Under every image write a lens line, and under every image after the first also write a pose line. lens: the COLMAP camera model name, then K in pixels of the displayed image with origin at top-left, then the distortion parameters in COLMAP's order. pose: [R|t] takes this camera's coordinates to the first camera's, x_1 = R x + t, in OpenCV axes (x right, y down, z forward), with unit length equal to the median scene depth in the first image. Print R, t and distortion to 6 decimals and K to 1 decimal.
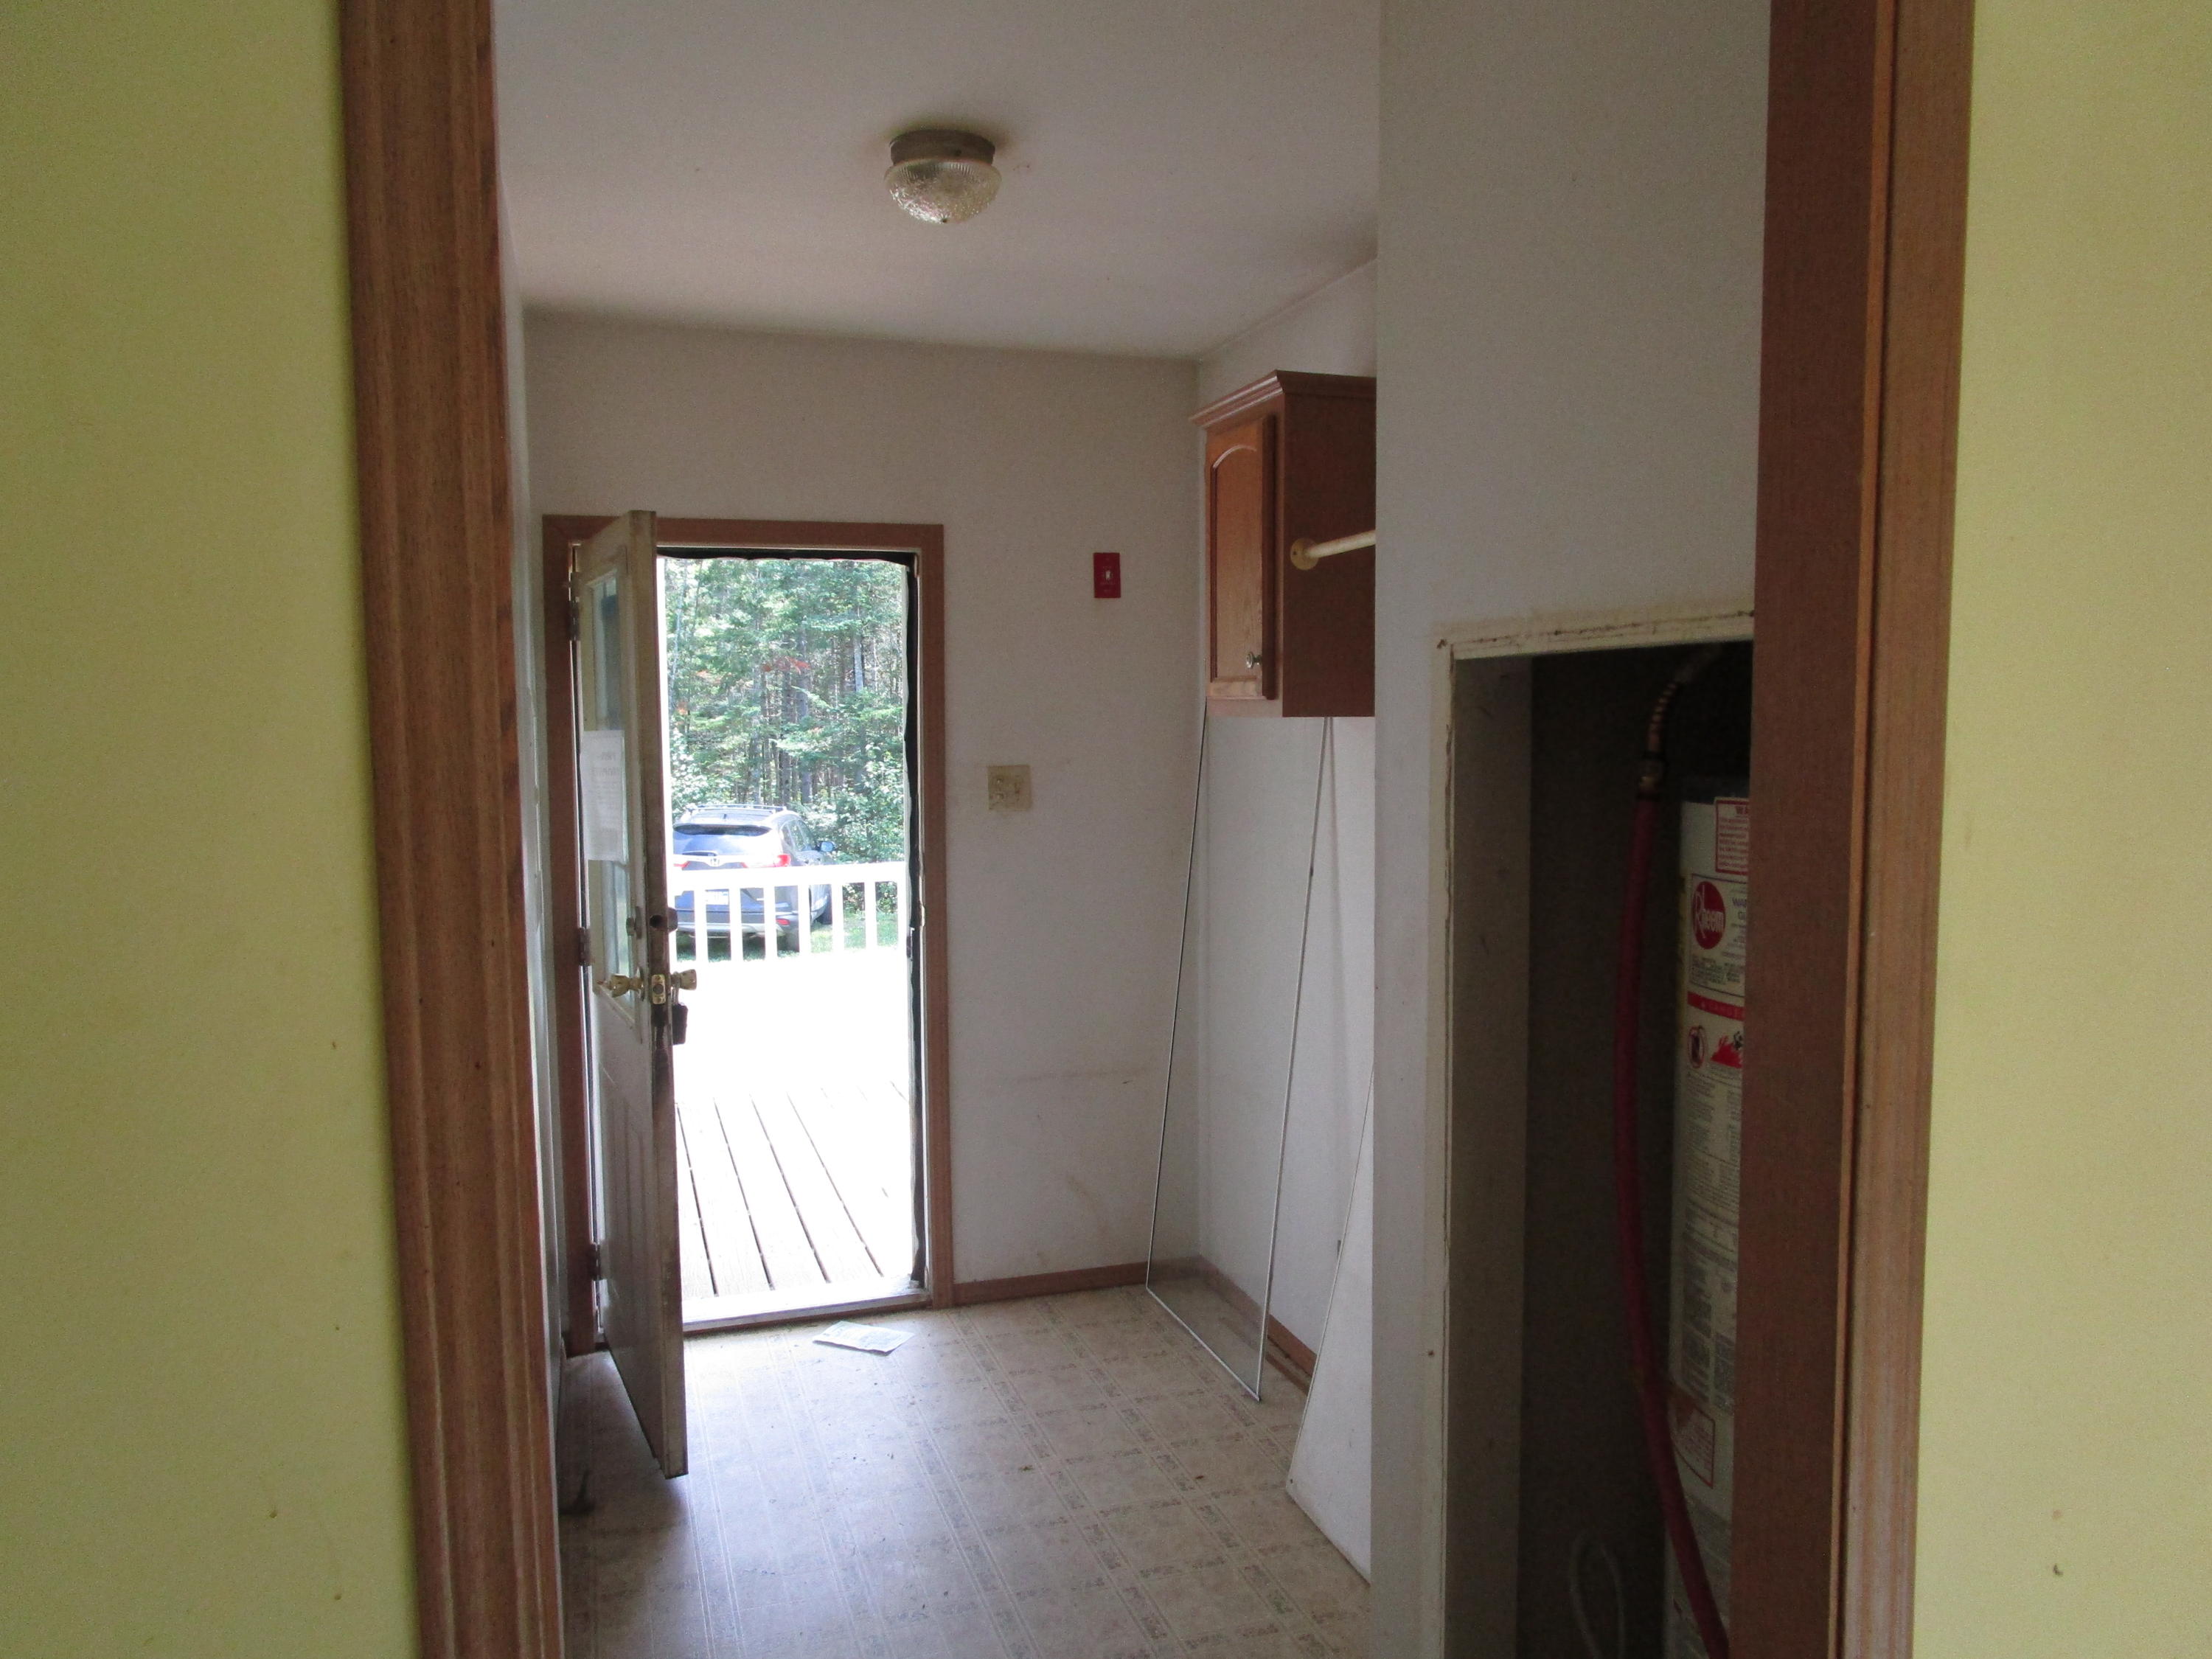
lens RADIAL K [[1579.3, 0, 1116.2], [0, 1579.3, 826.7], [0, 0, 1]] dist [0.061022, -0.000006]
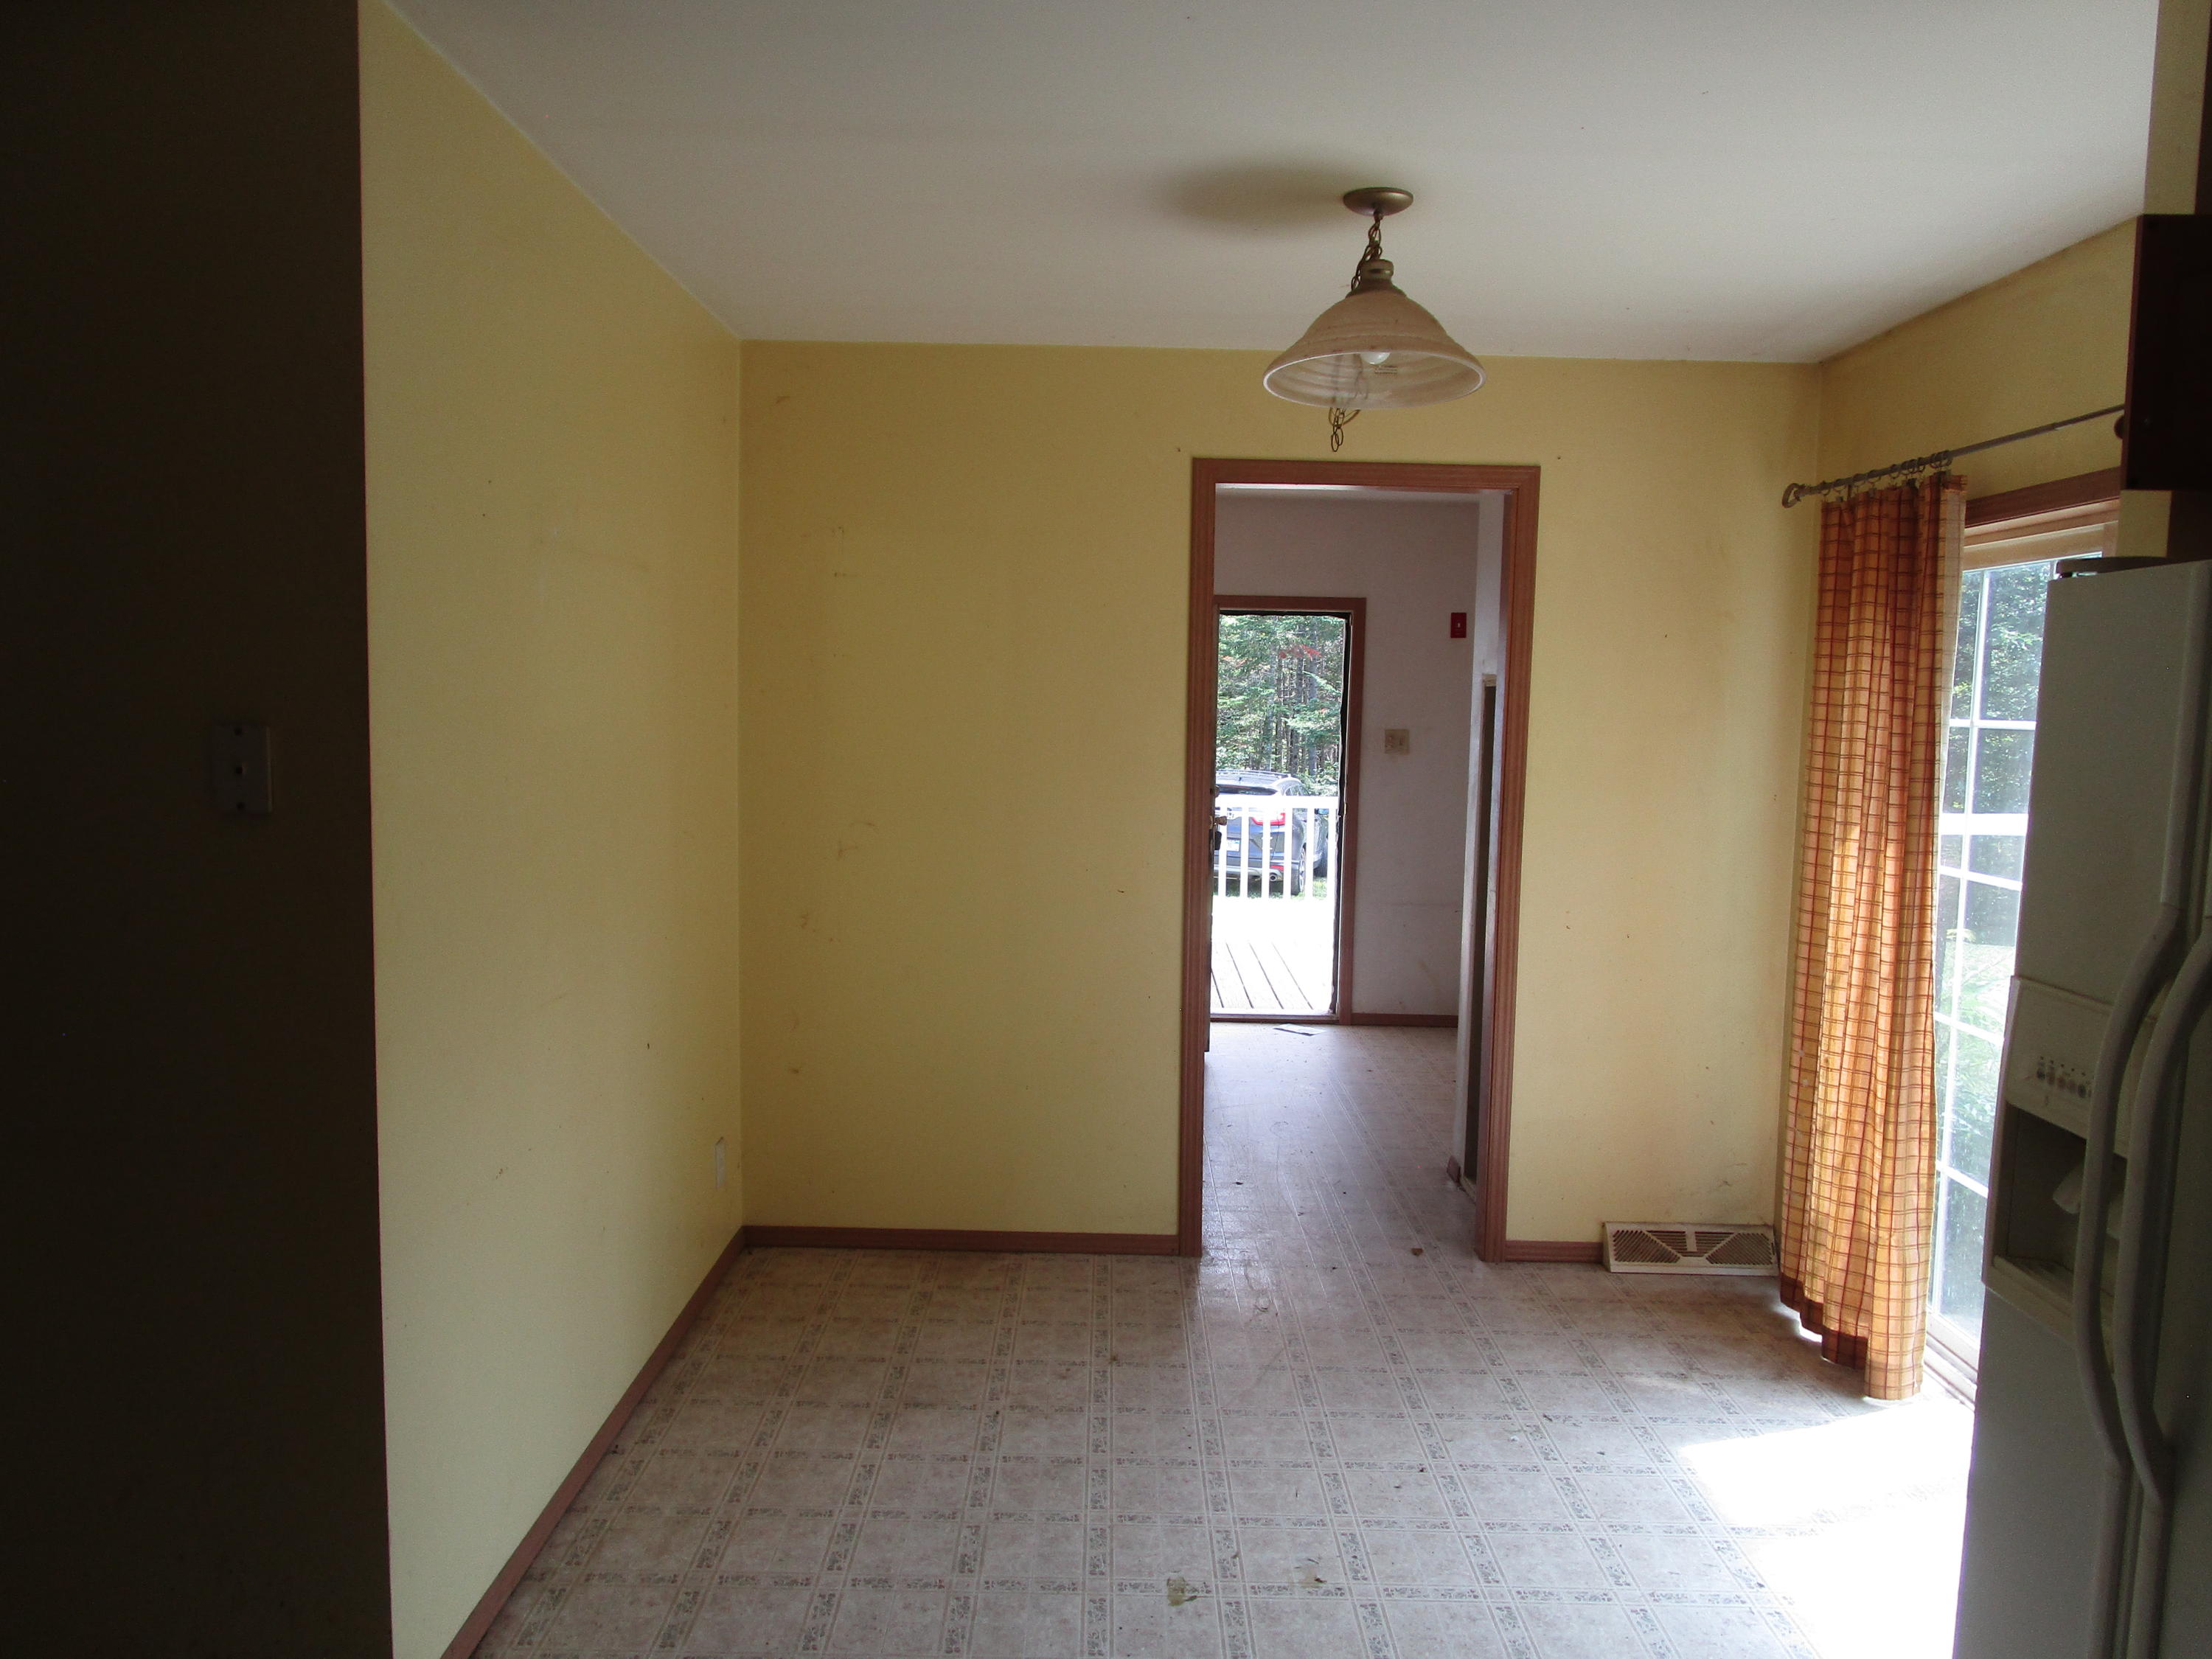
lens RADIAL K [[1579.3, 0, 1116.2], [0, 1579.3, 826.7], [0, 0, 1]] dist [0.061022, -0.000006]
pose [[0.948293, 0.053867, -0.312793, 0.027048], [-0.050543, 0.998546, 0.018732, 0.007370], [0.313347, -0.001954, 0.949637, -0.110798]]
